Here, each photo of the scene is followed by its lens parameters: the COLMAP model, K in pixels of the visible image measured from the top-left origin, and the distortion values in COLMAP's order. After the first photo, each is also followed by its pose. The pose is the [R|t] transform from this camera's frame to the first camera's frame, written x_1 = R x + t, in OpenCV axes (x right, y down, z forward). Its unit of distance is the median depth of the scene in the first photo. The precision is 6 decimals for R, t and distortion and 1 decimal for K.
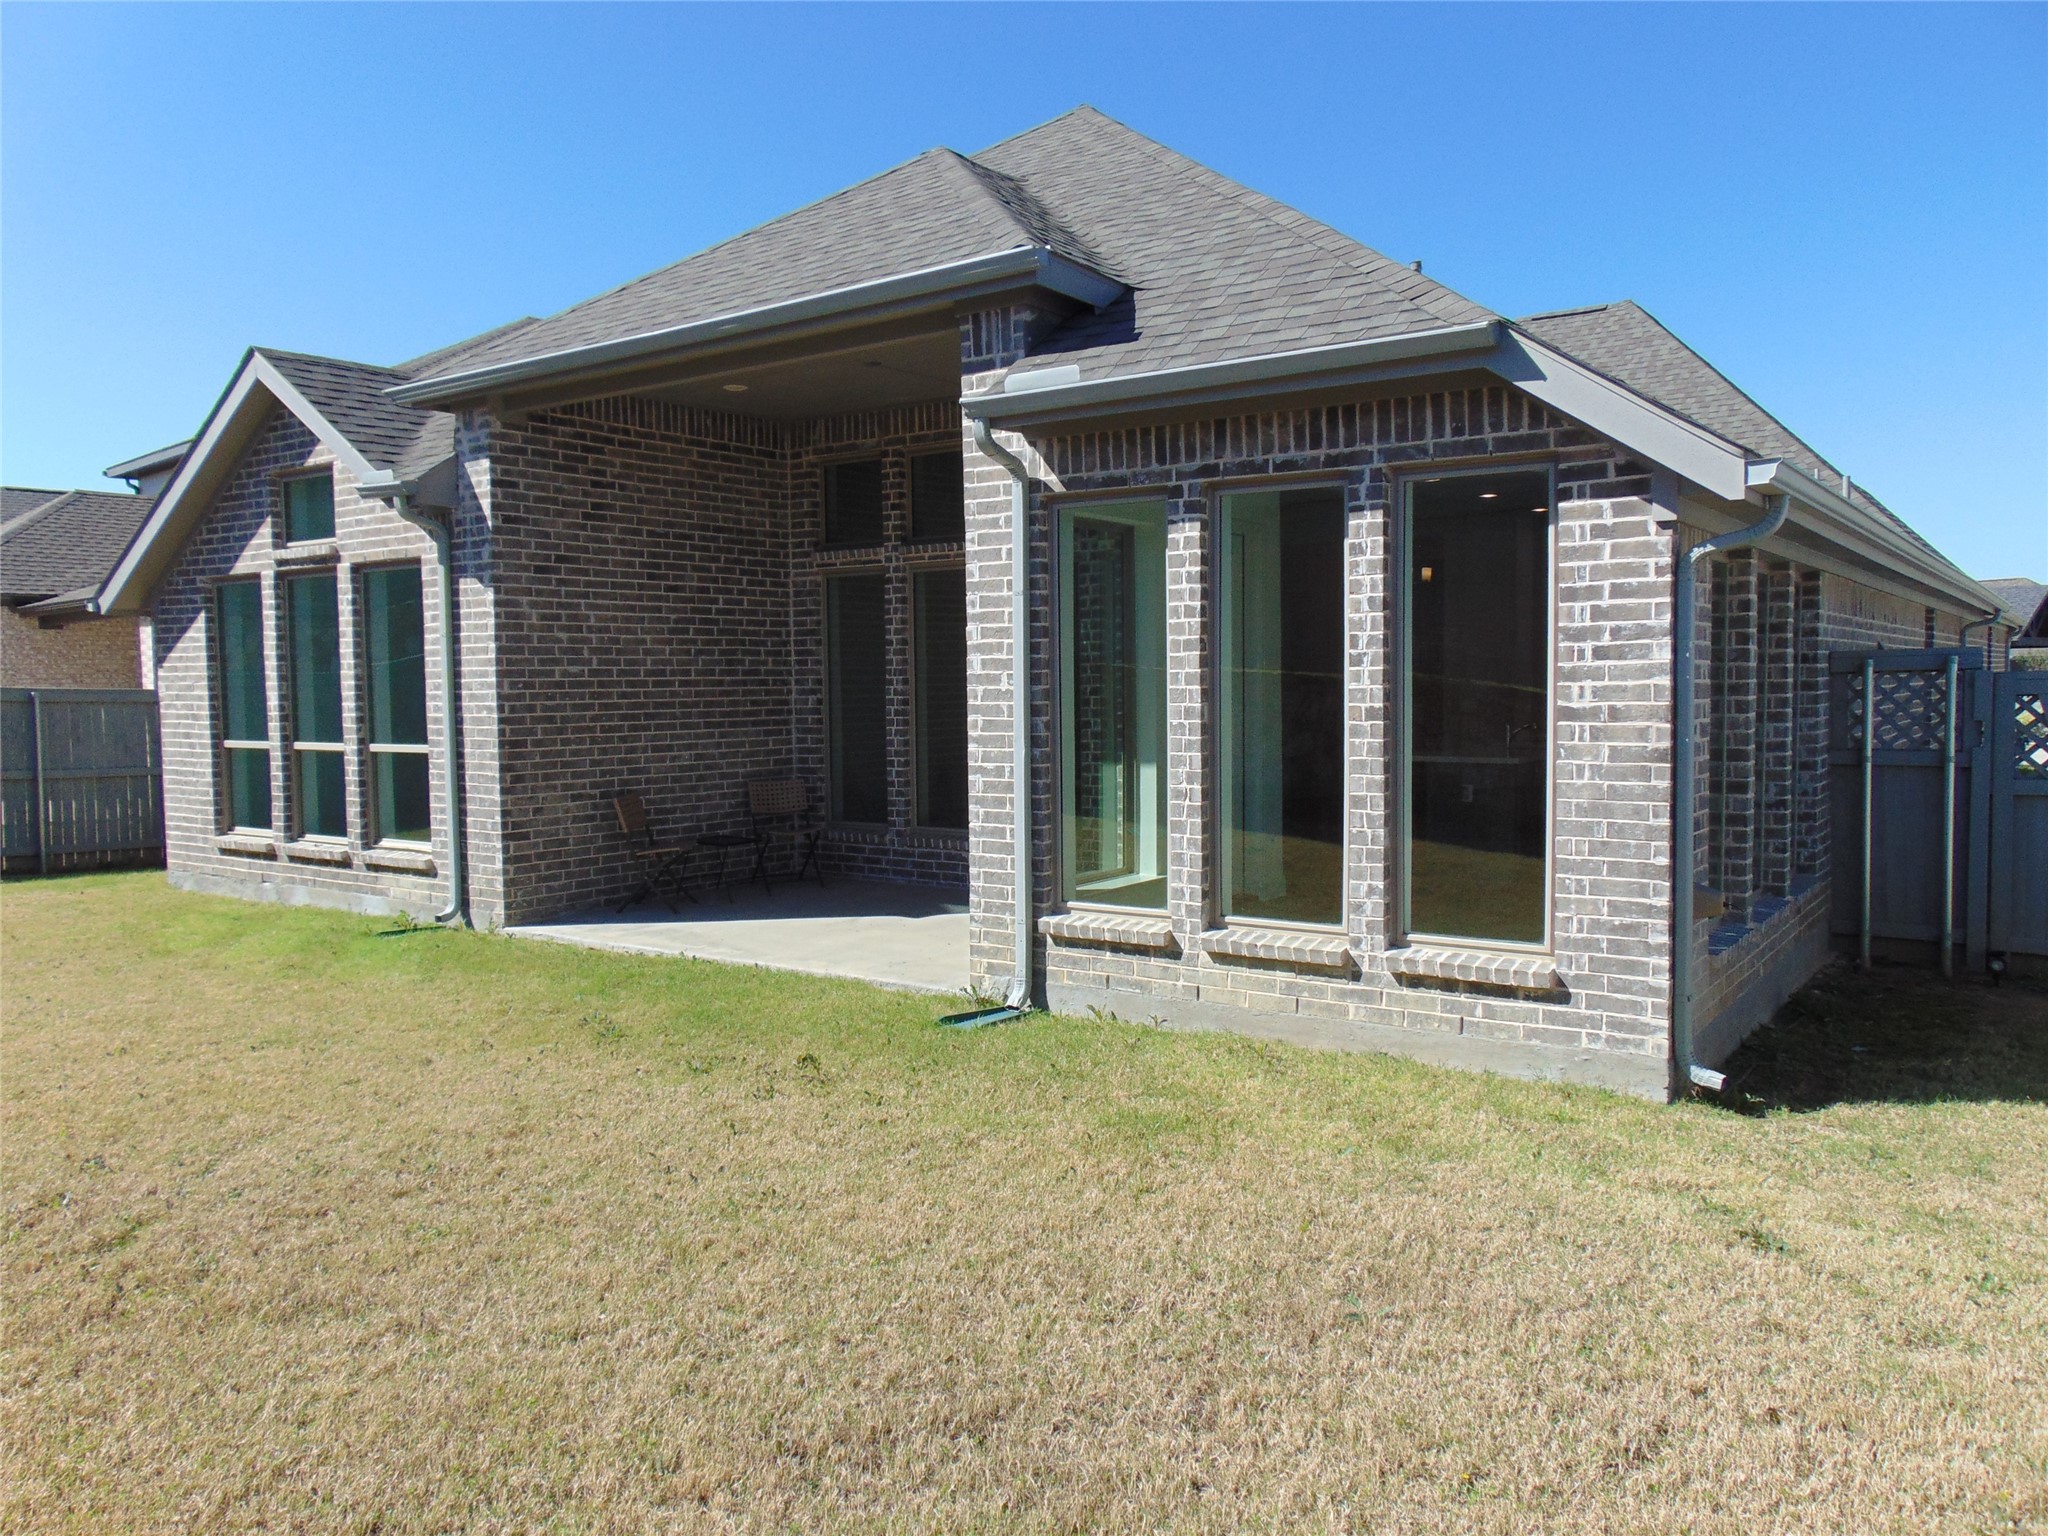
lens RADIAL K [[1525.9, 0, 1029.7], [0, 1525.9, 768.1], [0, 0, 1]] dist [-0.010003, 0.016787]
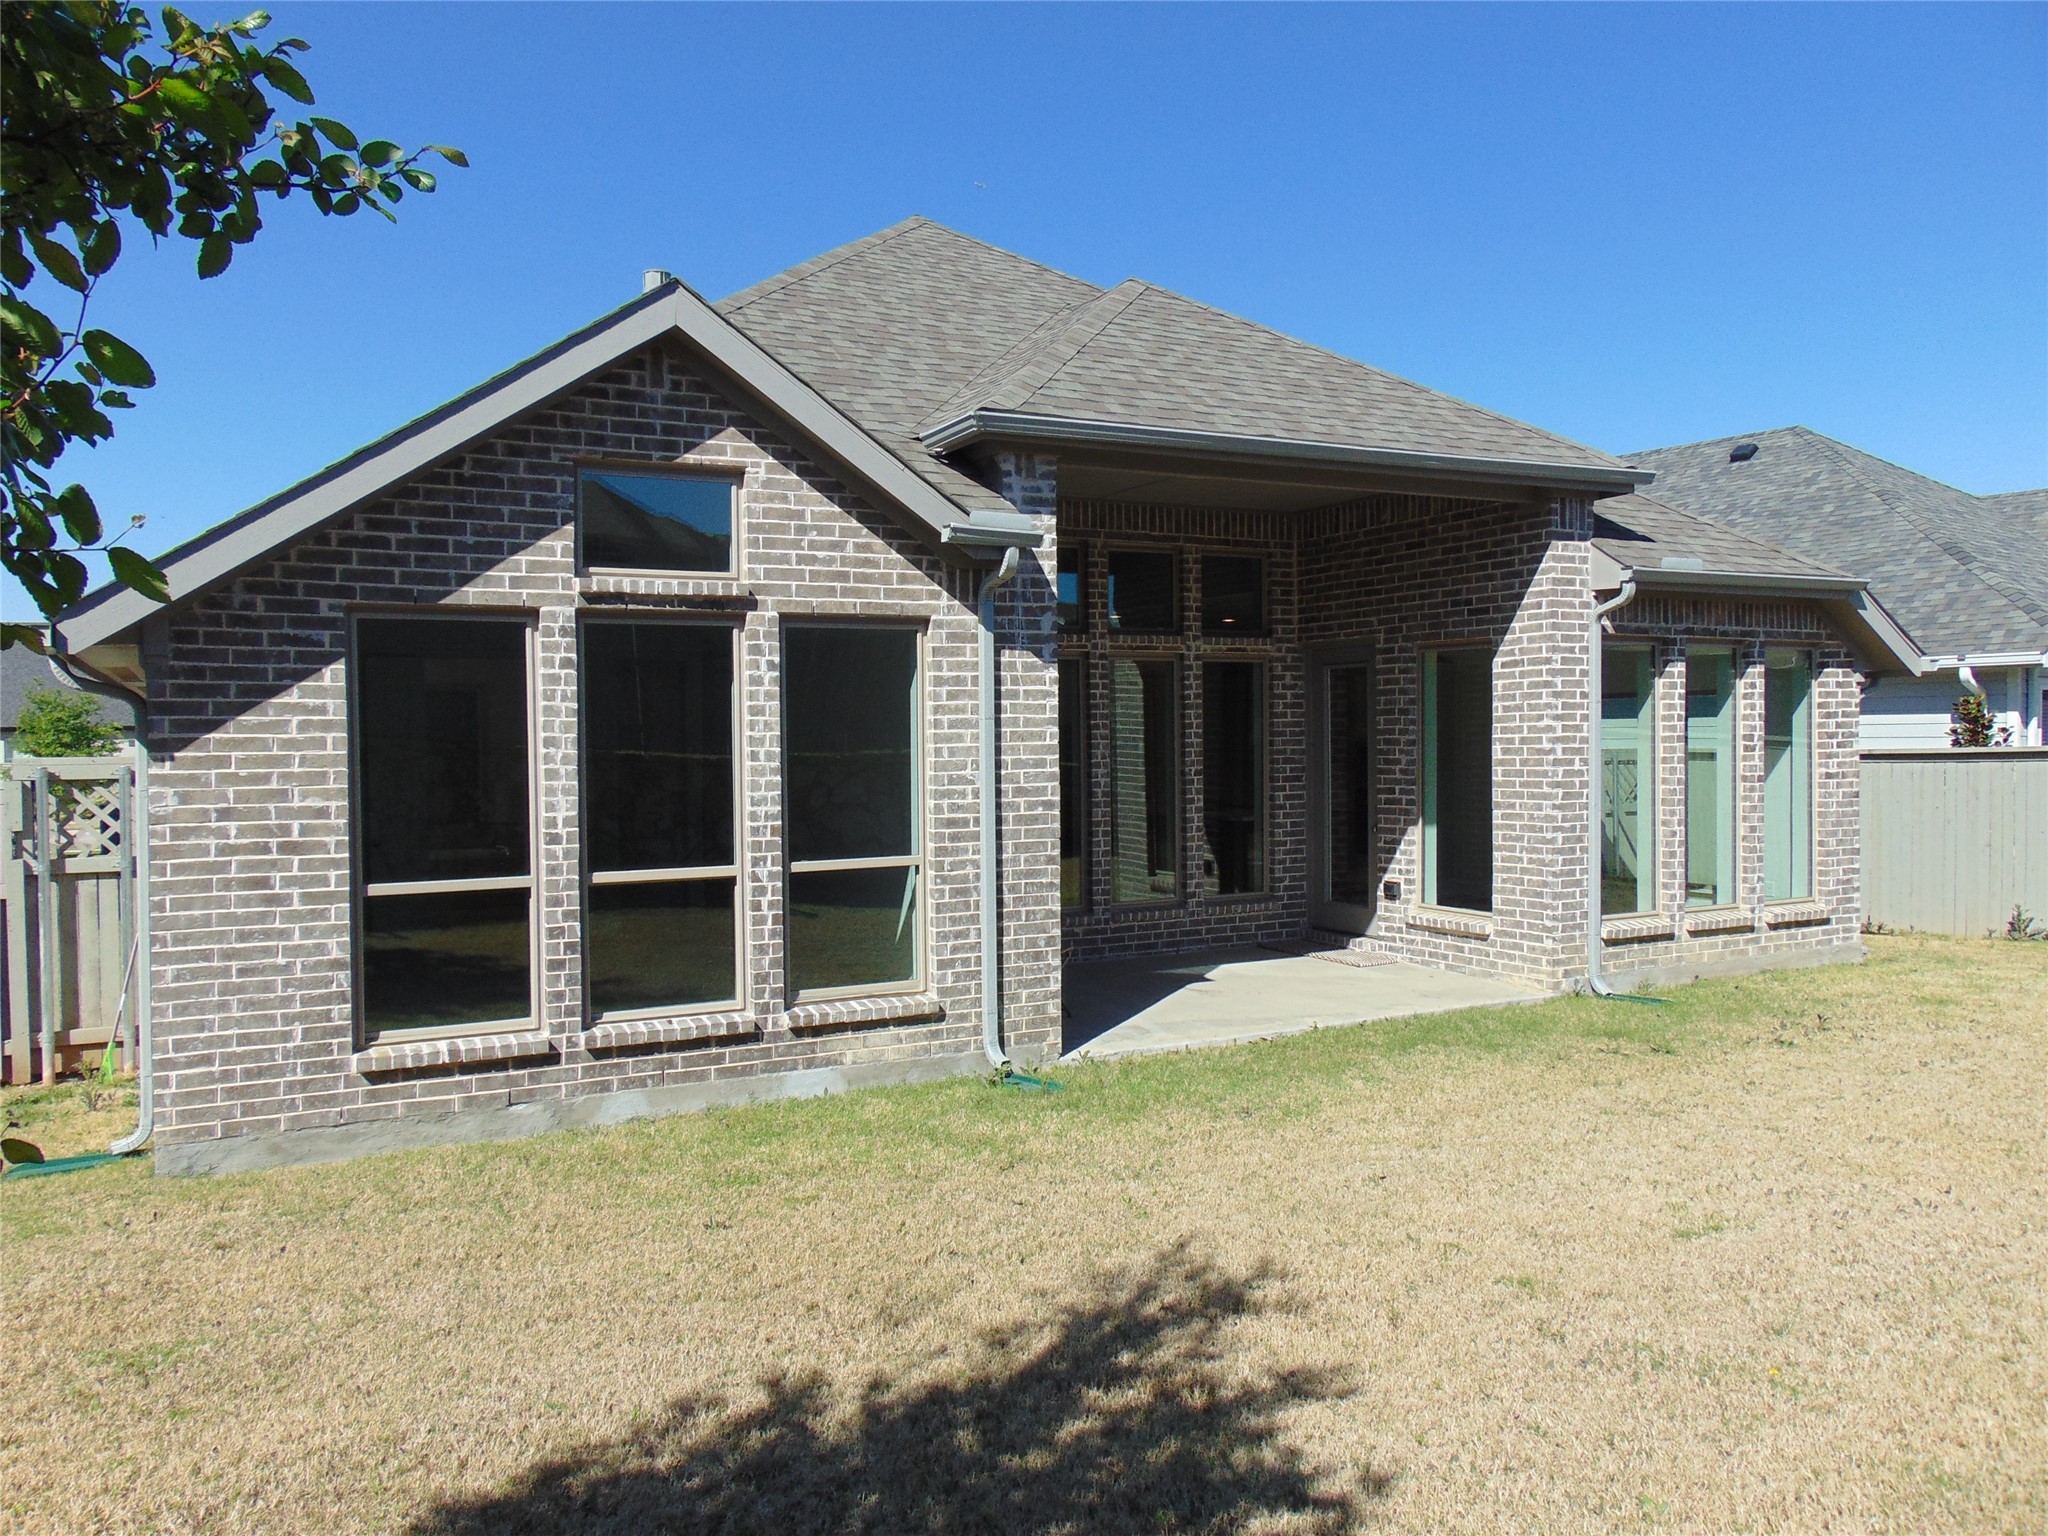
lens RADIAL K [[1525.9, 0, 1029.5], [0, 1525.9, 766.1], [0, 0, 1]] dist [-0.010003, 0.016787]
pose [[0.449103, -0.015289, 0.893349, -1.082350], [0.057561, 0.998272, -0.011853, -0.048609], [-0.891624, 0.056746, 0.449207, 0.598990]]
